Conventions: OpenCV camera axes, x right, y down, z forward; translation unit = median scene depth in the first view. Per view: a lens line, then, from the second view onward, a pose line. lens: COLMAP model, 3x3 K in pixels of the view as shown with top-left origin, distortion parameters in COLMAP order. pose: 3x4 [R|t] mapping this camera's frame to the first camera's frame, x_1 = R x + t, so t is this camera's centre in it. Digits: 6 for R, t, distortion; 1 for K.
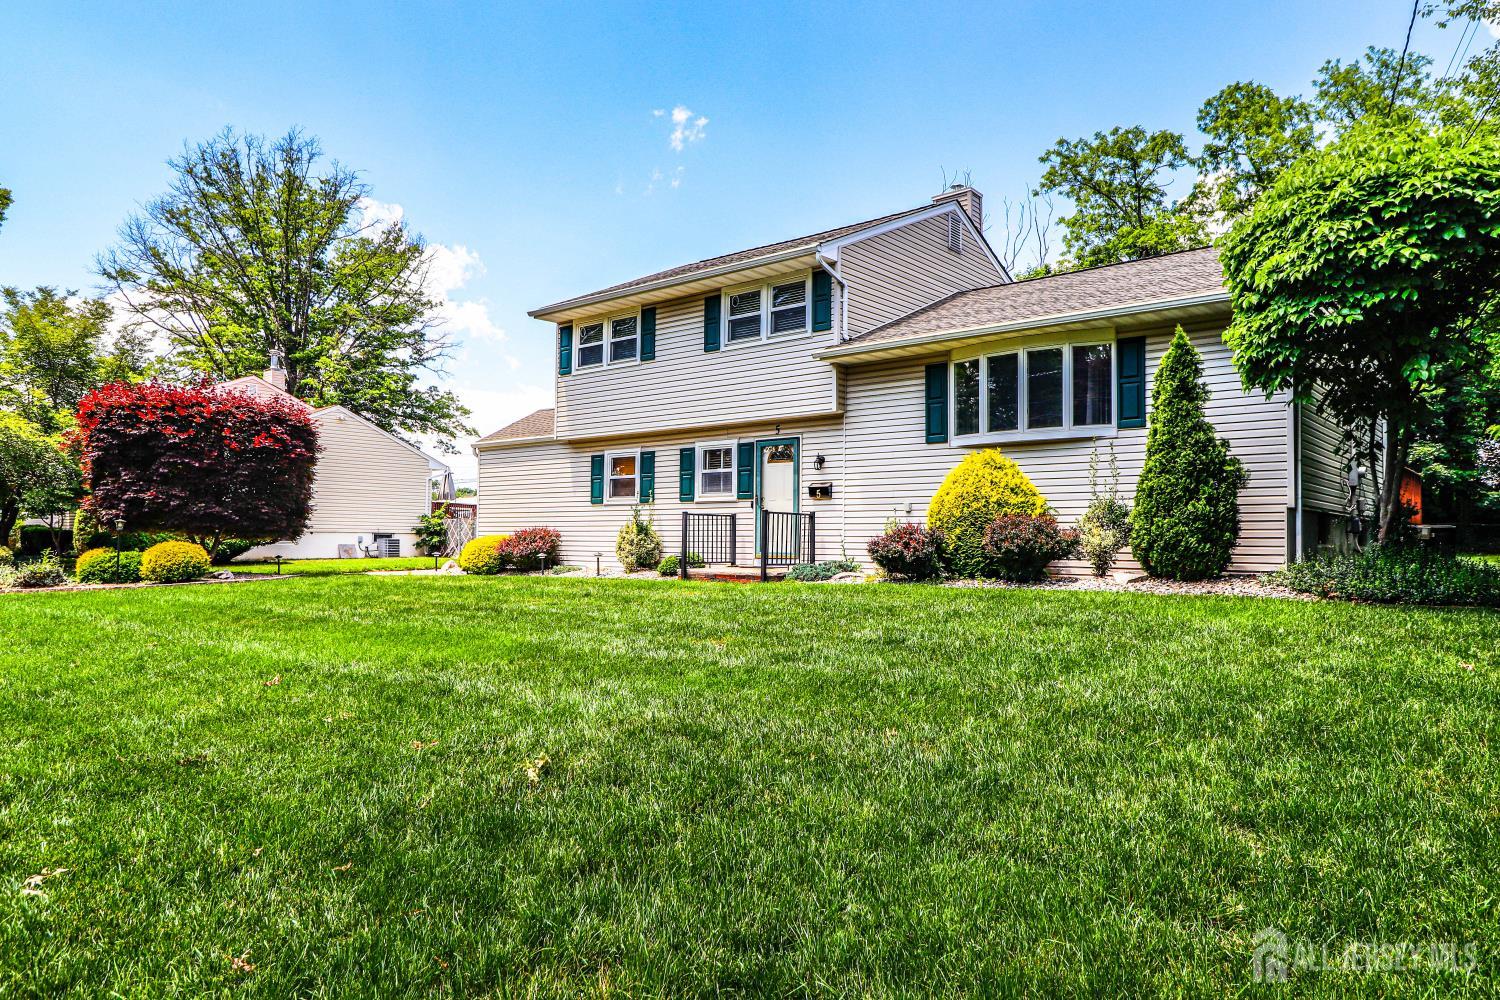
lens RADIAL K [[963.6, 0, 755.1], [0, 963.6, 495.0], [0, 0, 1]] dist [0.007748, -0.004157]
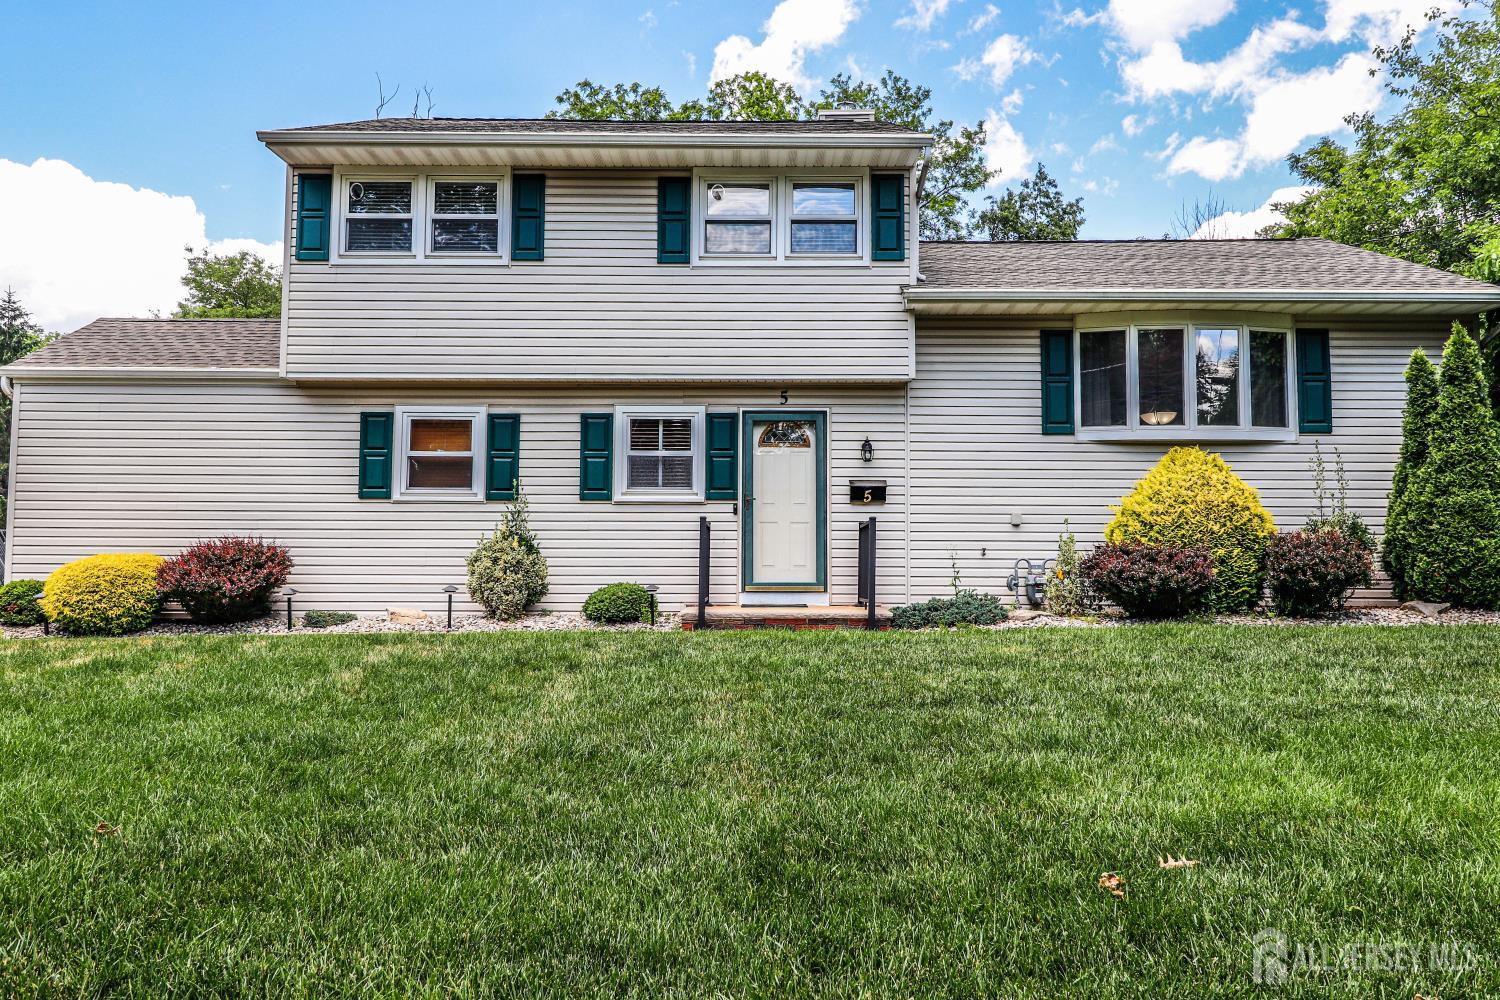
lens RADIAL K [[1130.7, 0, 749.7], [0, 1130.7, 495.7], [0, 0, 1]] dist [0.001688, -0.003628]
pose [[0.772596, 0.036162, 0.633867, -0.468429], [-0.030022, 0.999341, -0.020420, 0.015820], [-0.634188, -0.003253, 0.773172, 0.398017]]
